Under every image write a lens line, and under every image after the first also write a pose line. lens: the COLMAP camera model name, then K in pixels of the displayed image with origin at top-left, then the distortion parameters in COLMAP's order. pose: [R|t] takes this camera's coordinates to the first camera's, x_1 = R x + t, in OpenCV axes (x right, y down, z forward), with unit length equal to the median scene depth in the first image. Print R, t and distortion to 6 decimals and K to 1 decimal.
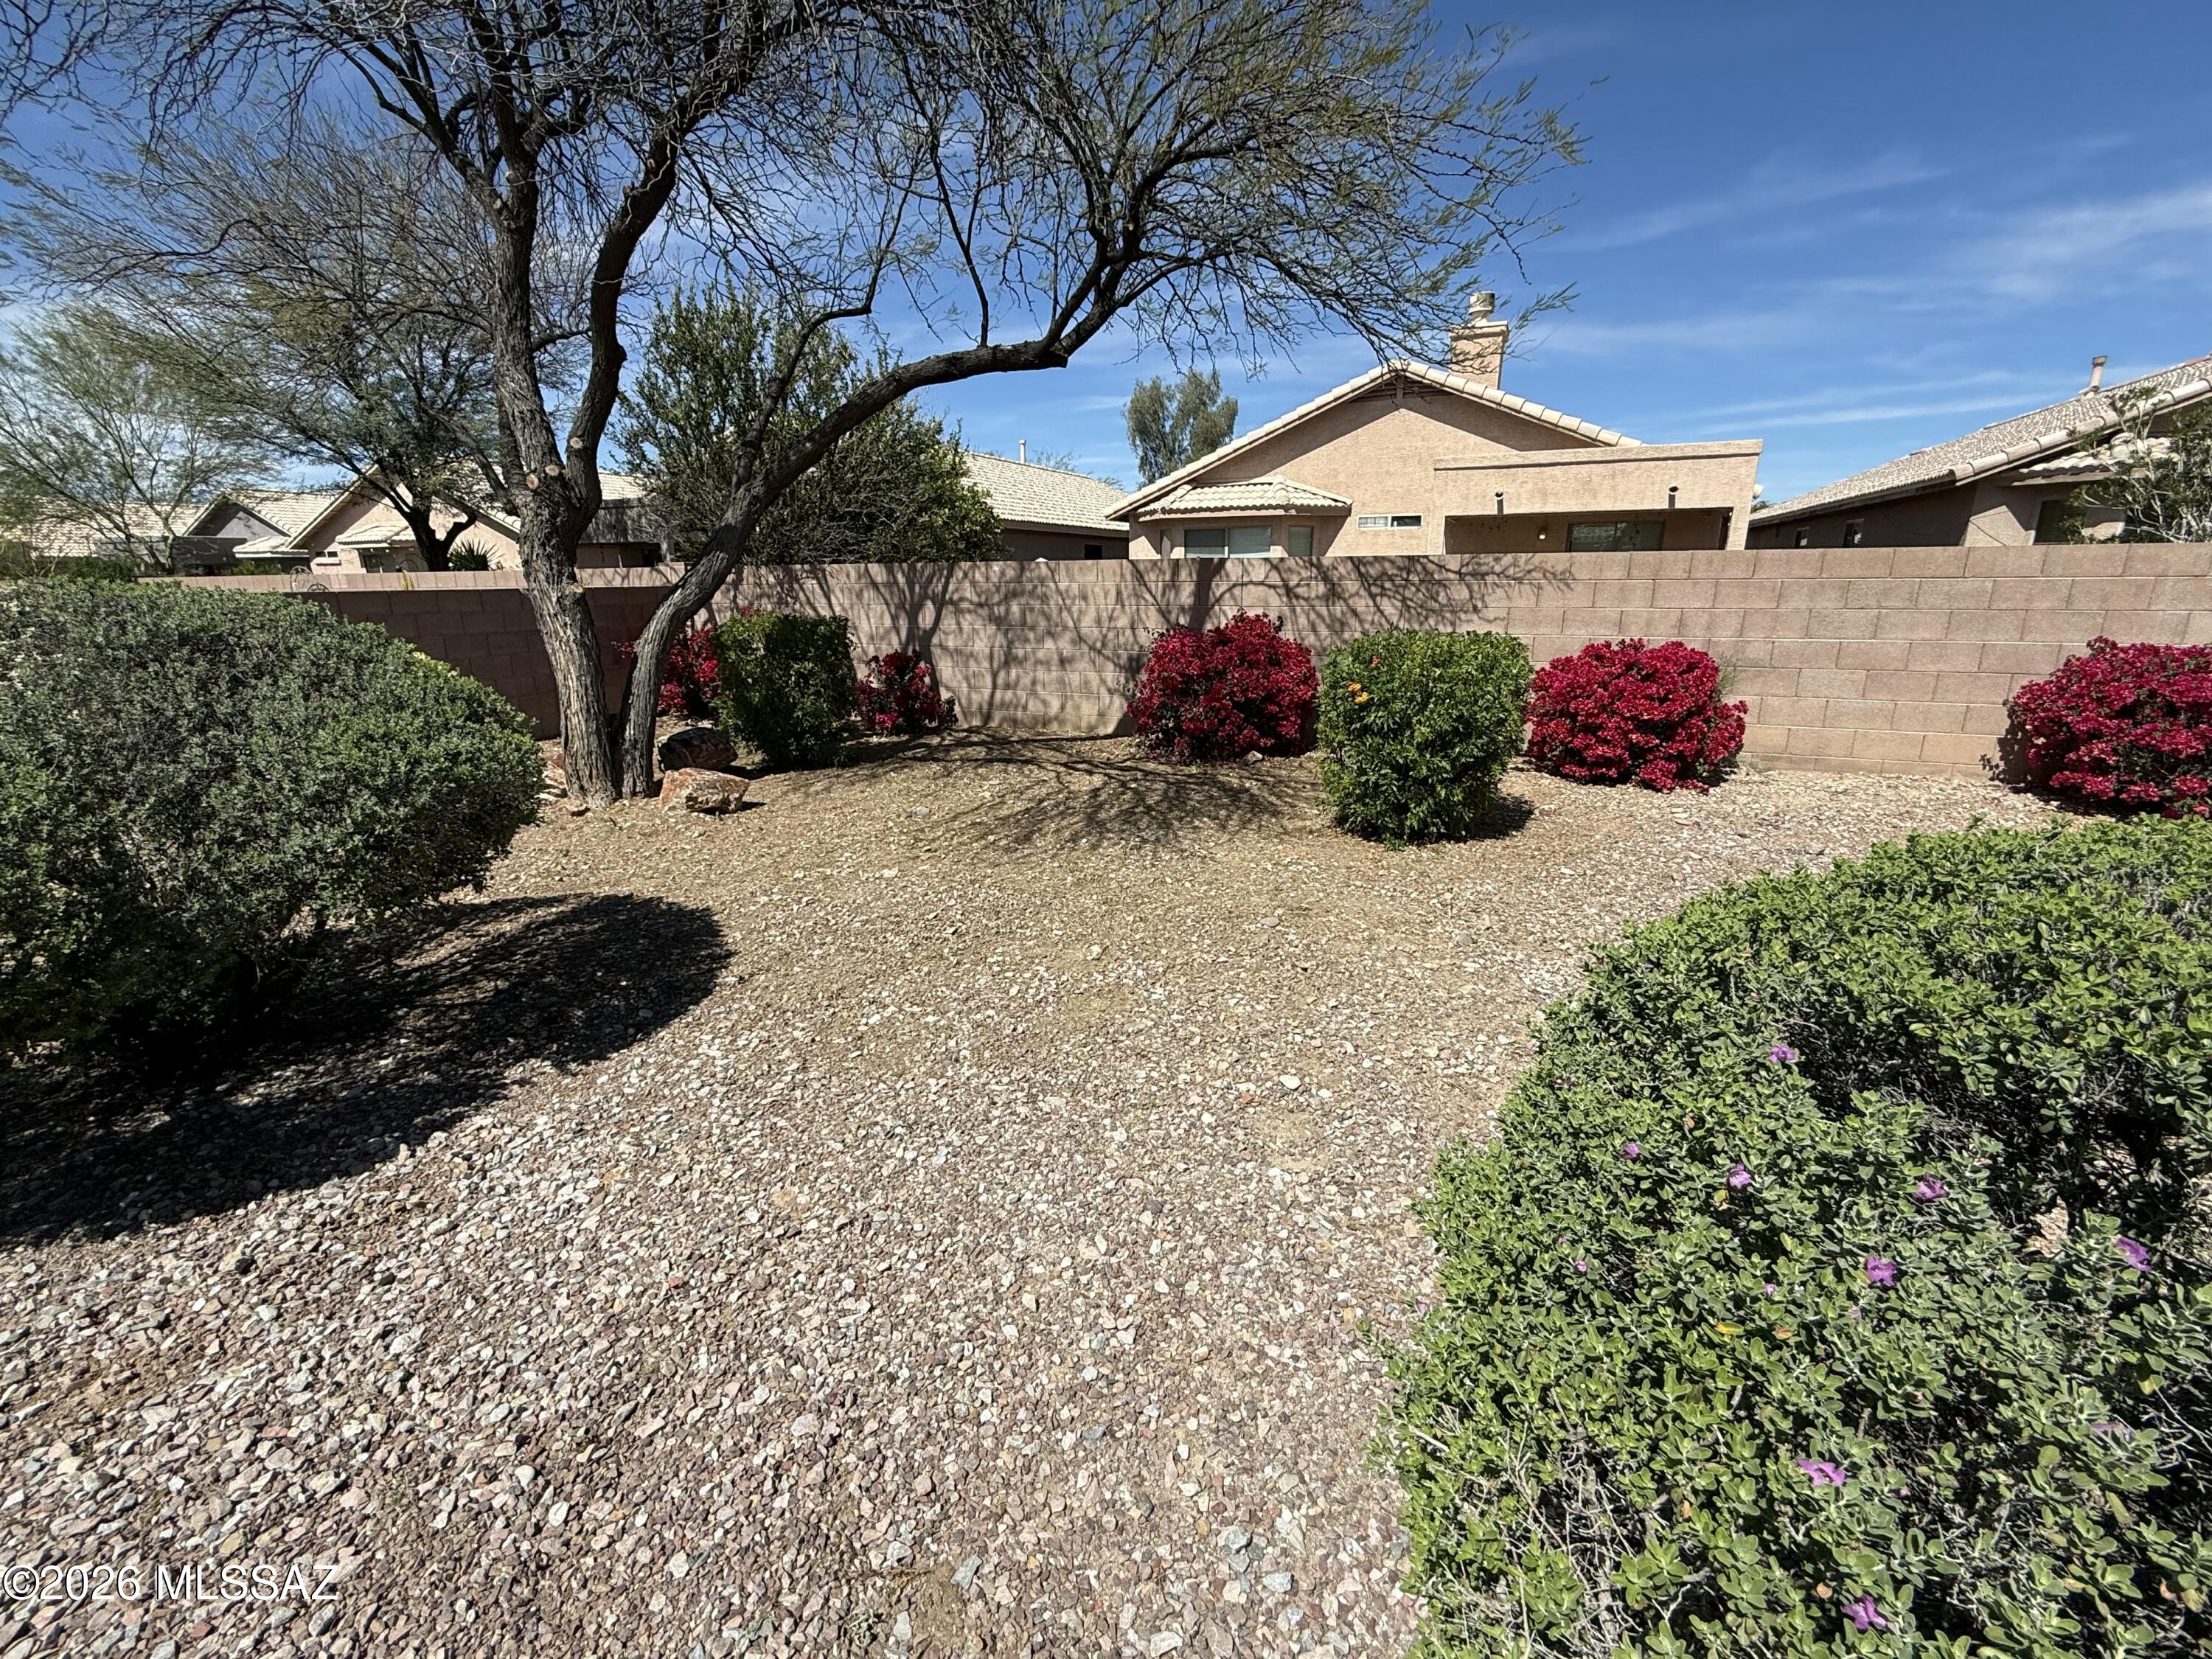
lens RADIAL K [[949.2, 0, 1108.1], [0, 949.2, 825.7], [0, 0, 1]] dist [0.001861, 0.000097]
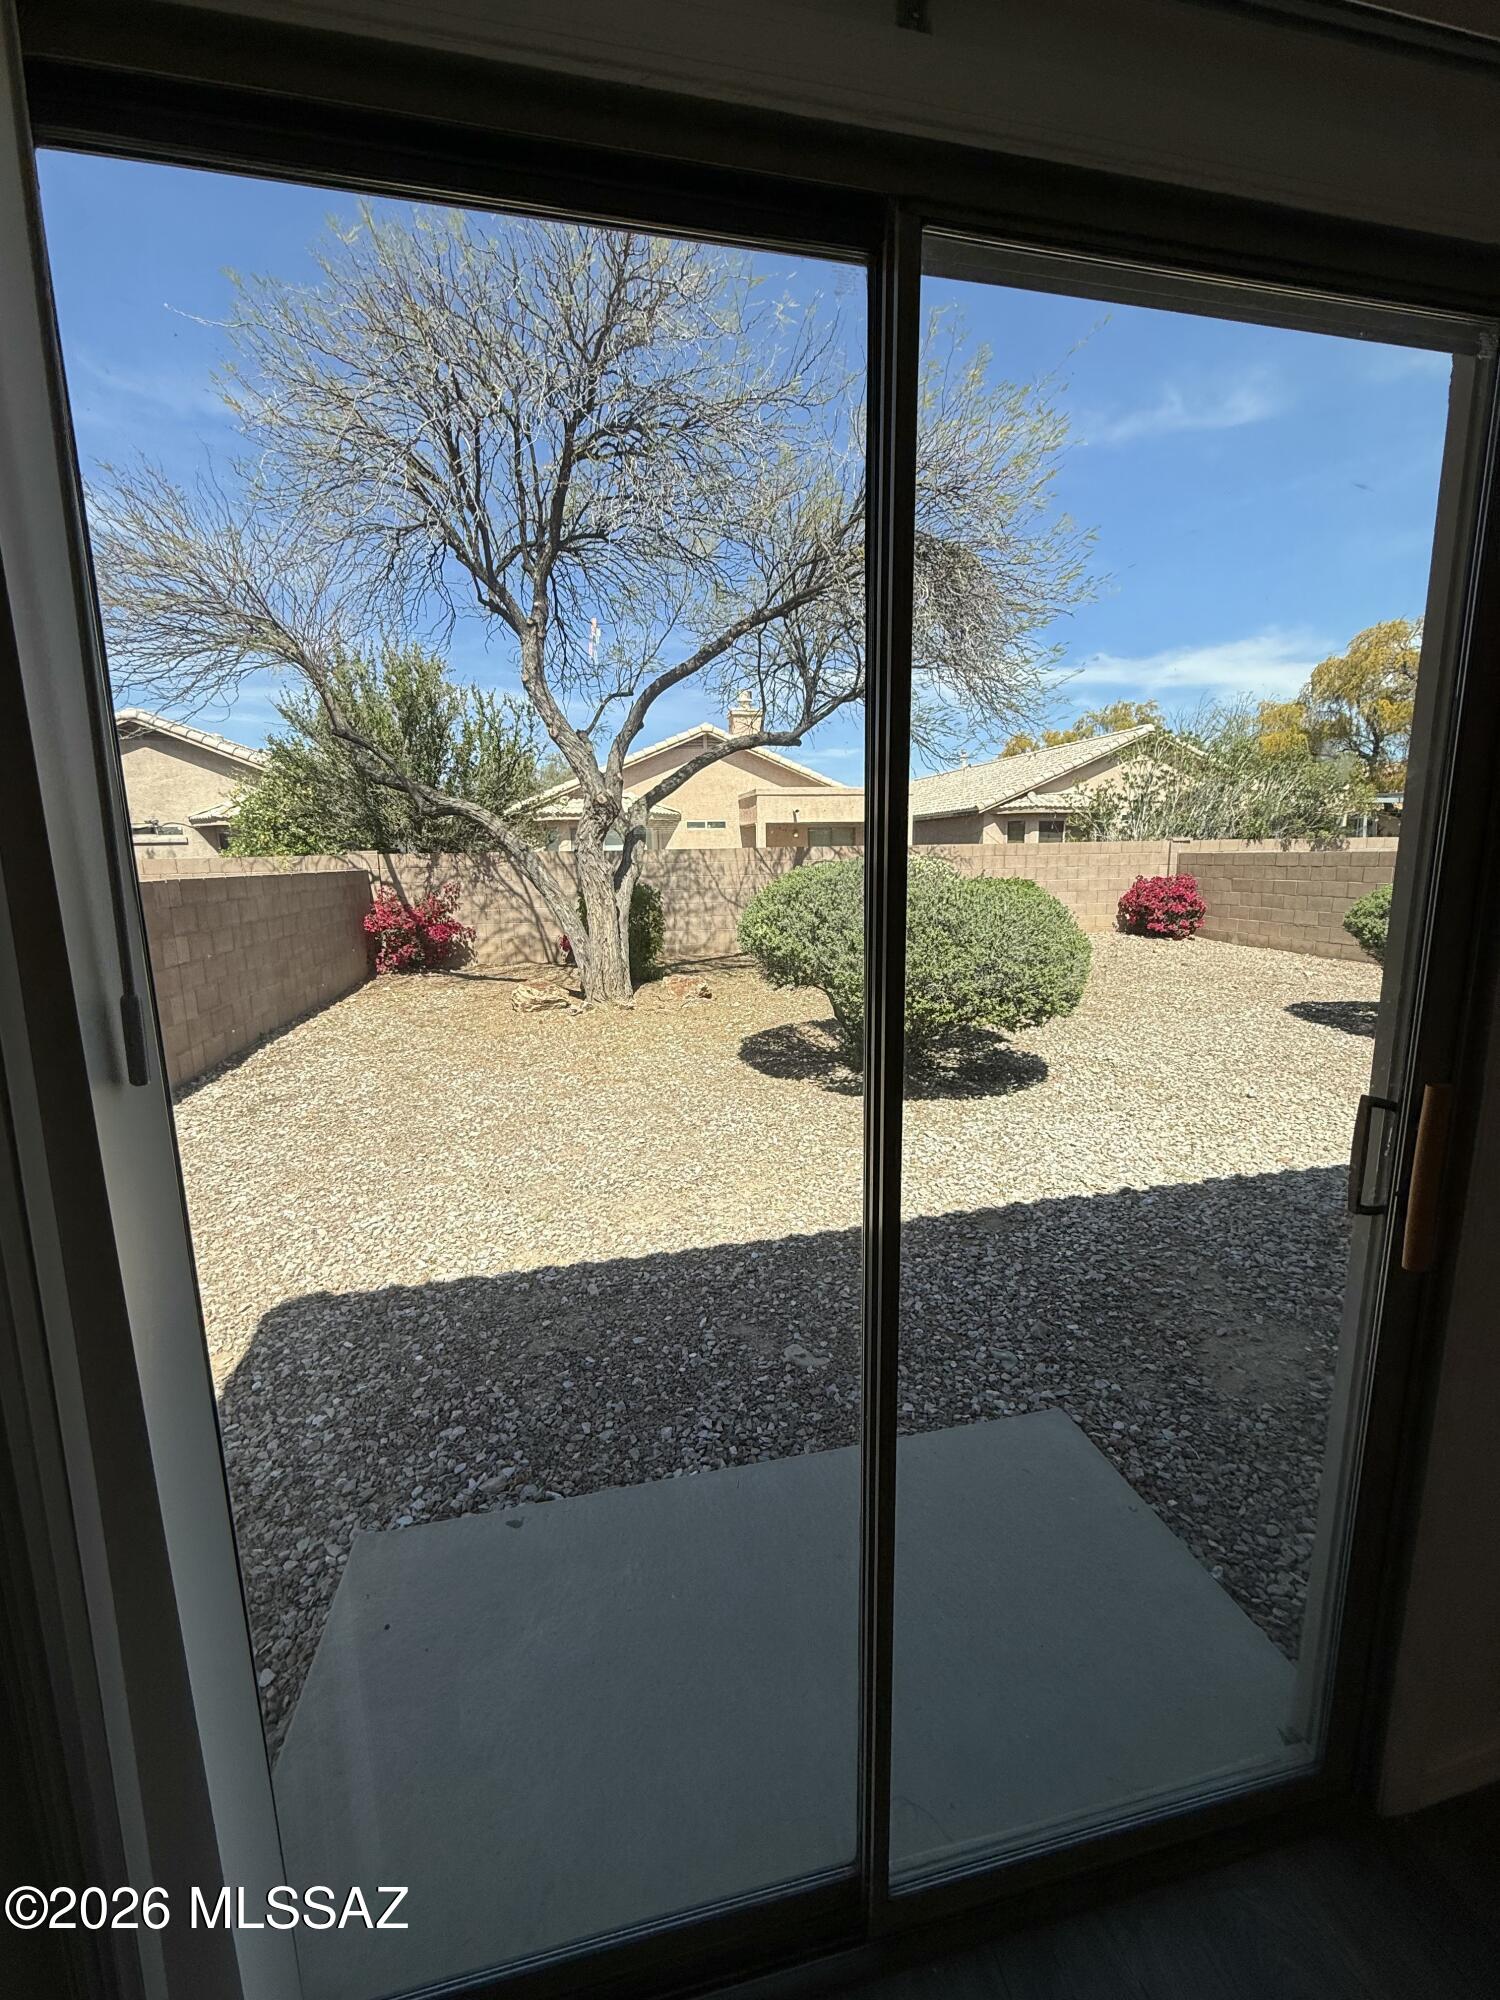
lens RADIAL K [[794.8, 0, 755.9], [0, 794.8, 993.8], [0, 0, 1]] dist [0.003359, 0.000283]
pose [[0.812721, -0.105903, 0.572948, -0.661909], [0.160359, 0.986023, -0.045214, 0.034271], [-0.560151, 0.128624, 0.818344, -0.108218]]
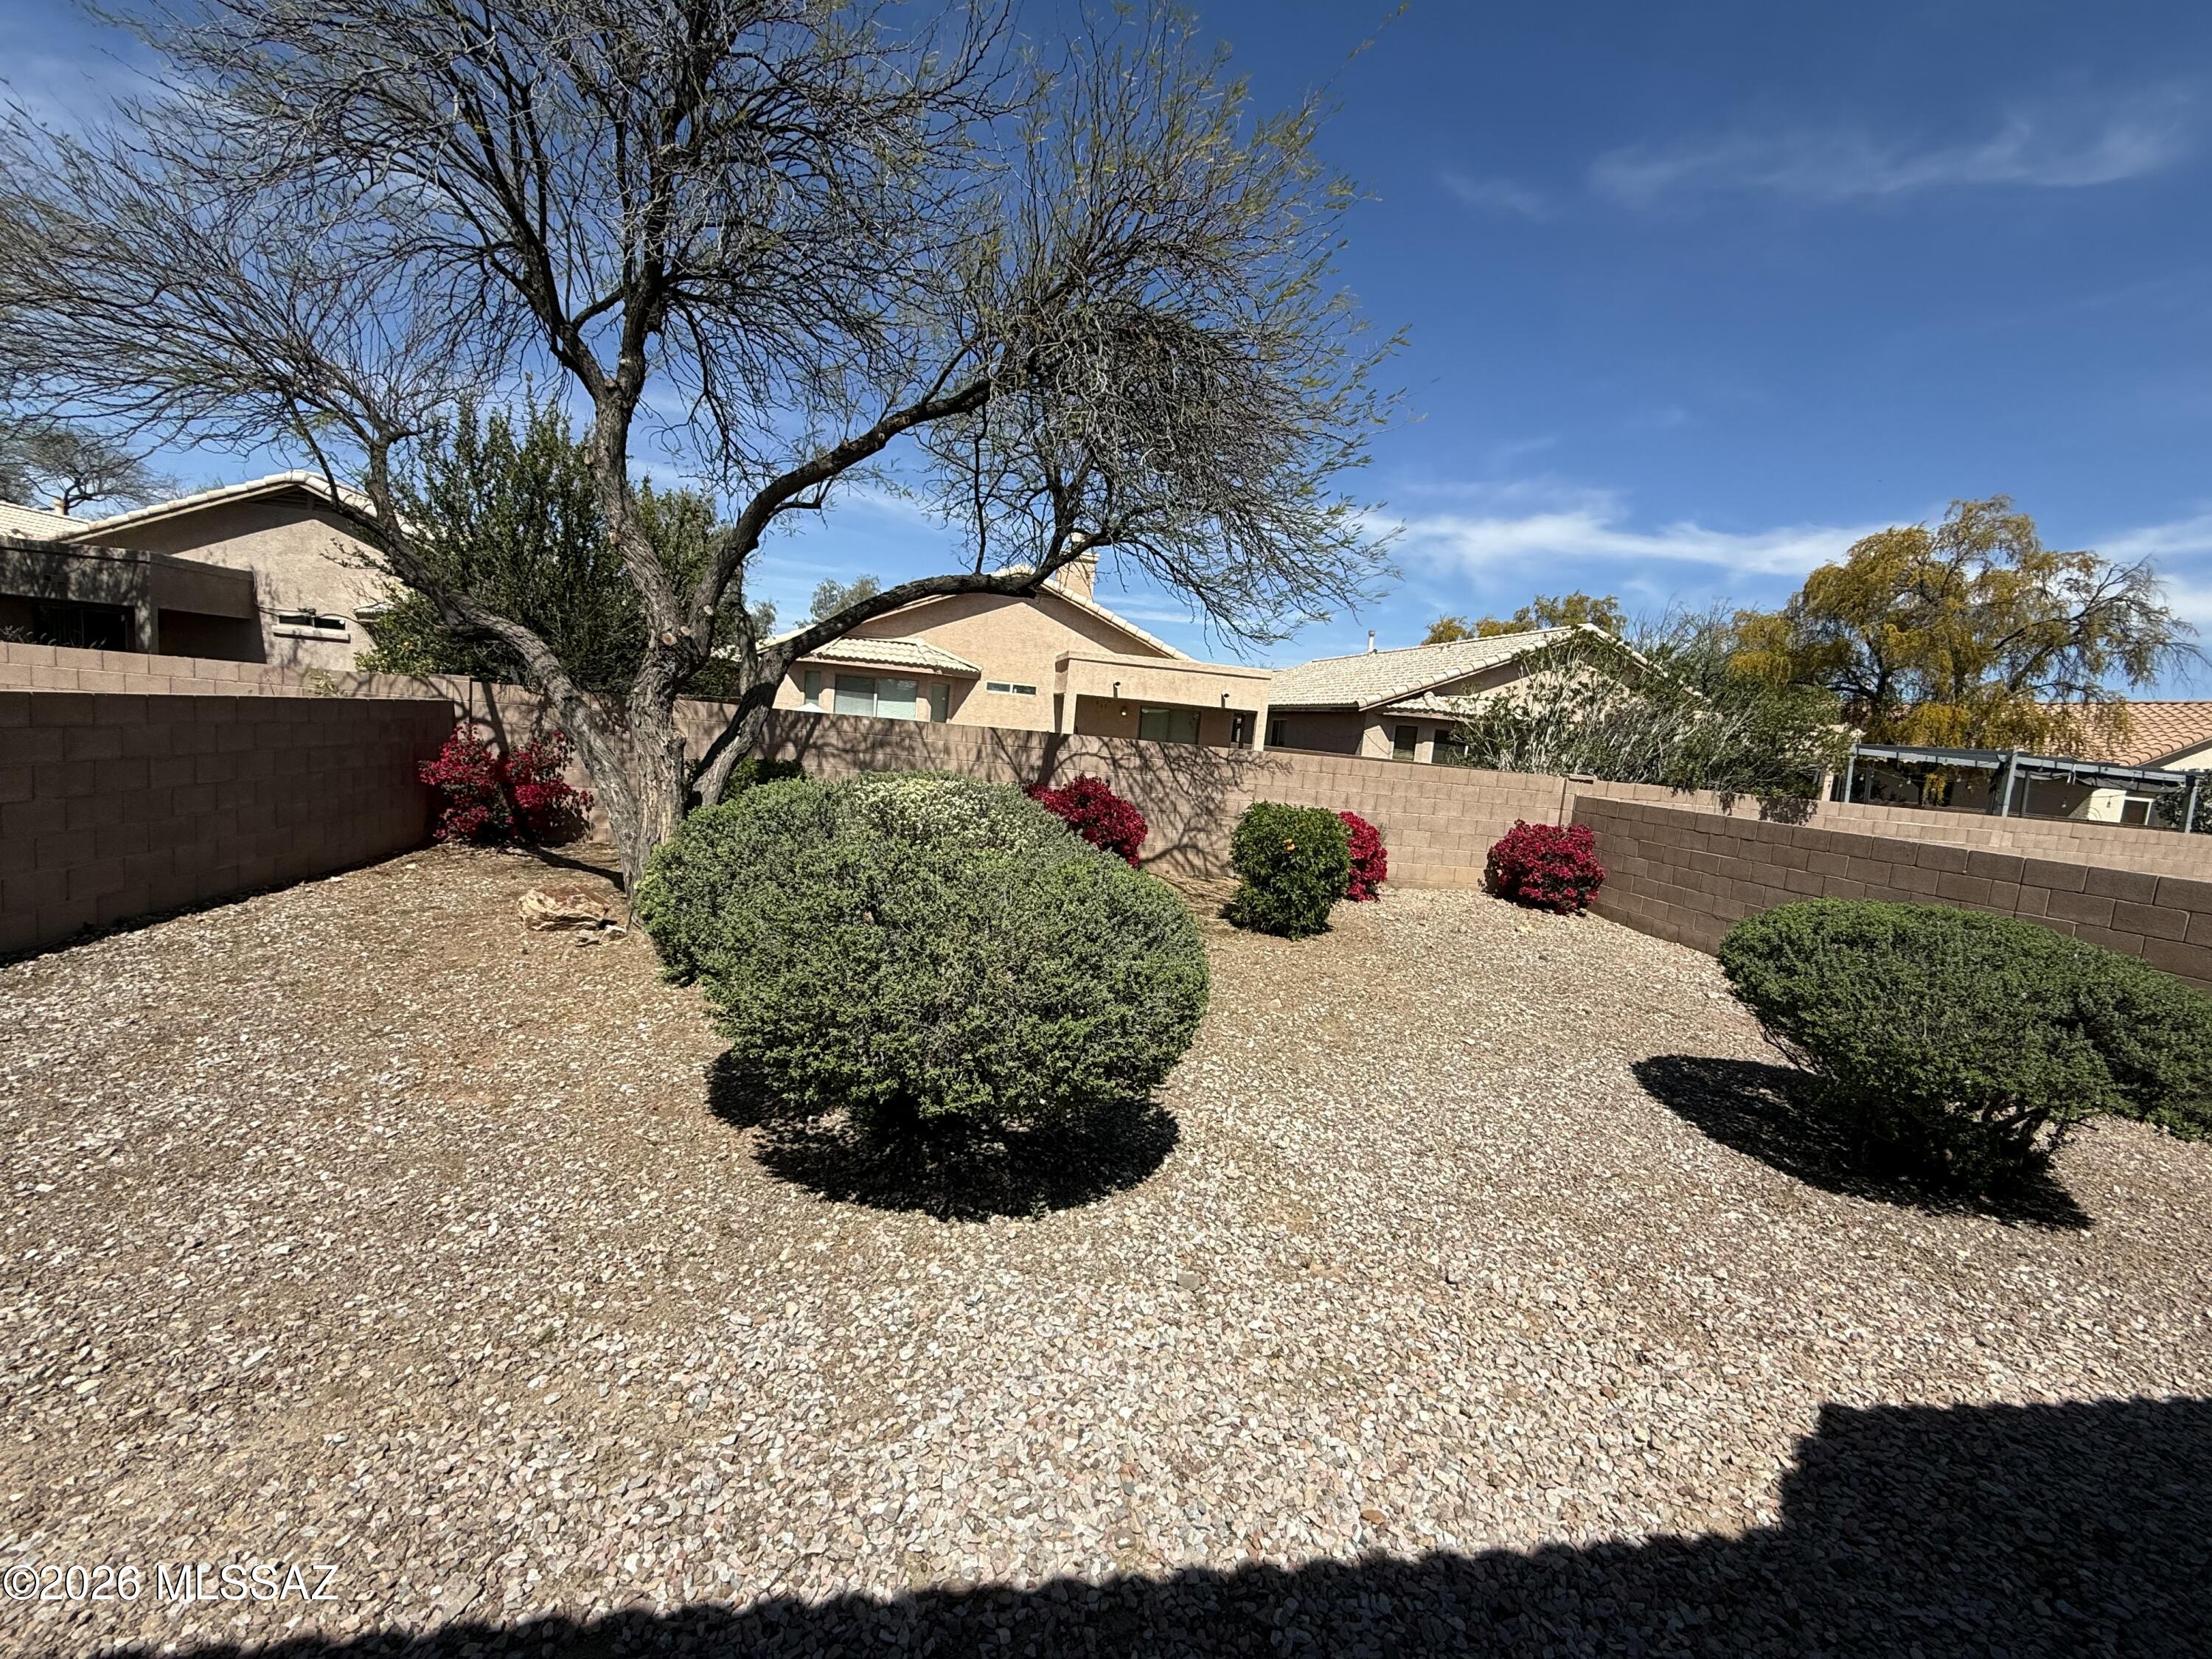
lens RADIAL K [[949.2, 0, 1108.1], [0, 949.2, 825.7], [0, 0, 1]] dist [0.001861, 0.000097]
pose [[0.834156, 0.025958, 0.550917, -0.436983], [0.045195, 0.992315, -0.115186, 0.002652], [-0.549674, 0.120981, 0.826573, -0.094423]]
